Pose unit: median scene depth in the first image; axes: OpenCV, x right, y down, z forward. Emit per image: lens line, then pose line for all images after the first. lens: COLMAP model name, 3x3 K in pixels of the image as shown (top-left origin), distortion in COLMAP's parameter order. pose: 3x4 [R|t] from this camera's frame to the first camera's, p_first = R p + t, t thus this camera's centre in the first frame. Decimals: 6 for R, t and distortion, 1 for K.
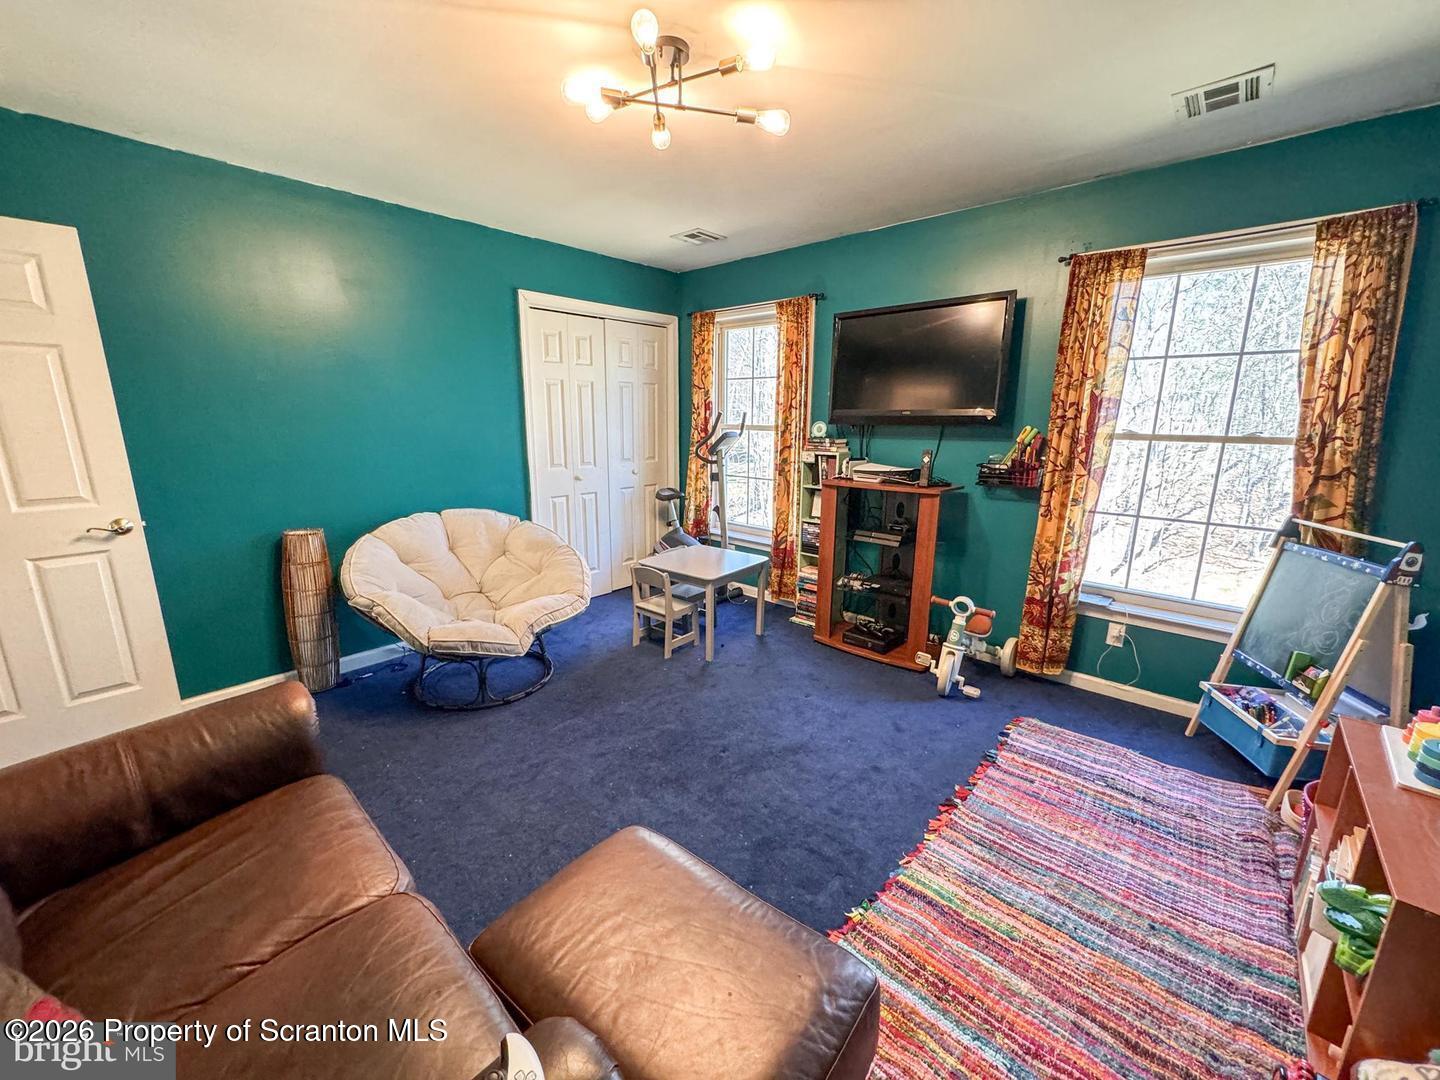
lens RADIAL K [[567.6, 0, 719.2], [0, 567.6, 541.3], [0, 0, 1]] dist [-0.000900, 0.000102]
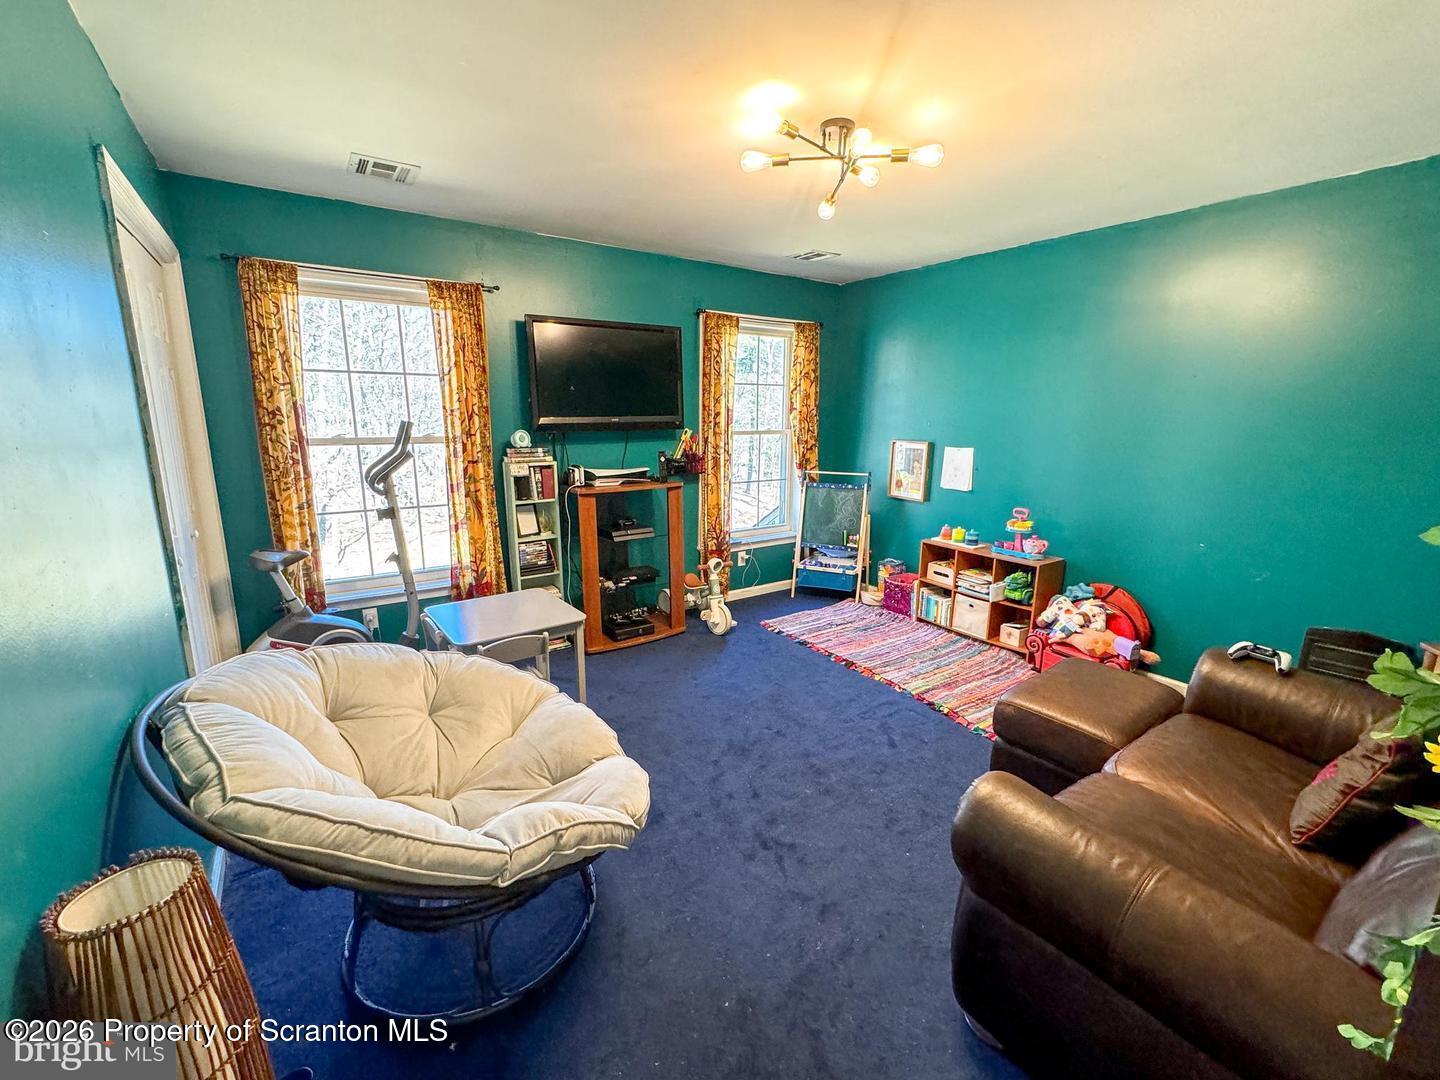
lens RADIAL K [[600.6, 0, 719.8], [0, 600.6, 537.8], [0, 0, 1]] dist [0.002045, -0.000504]
pose [[0.242789, -0.207903, 0.947539, -0.980861], [0.208887, 0.965055, 0.158223, -0.185541], [-0.947322, 0.159514, 0.277733, 0.655460]]
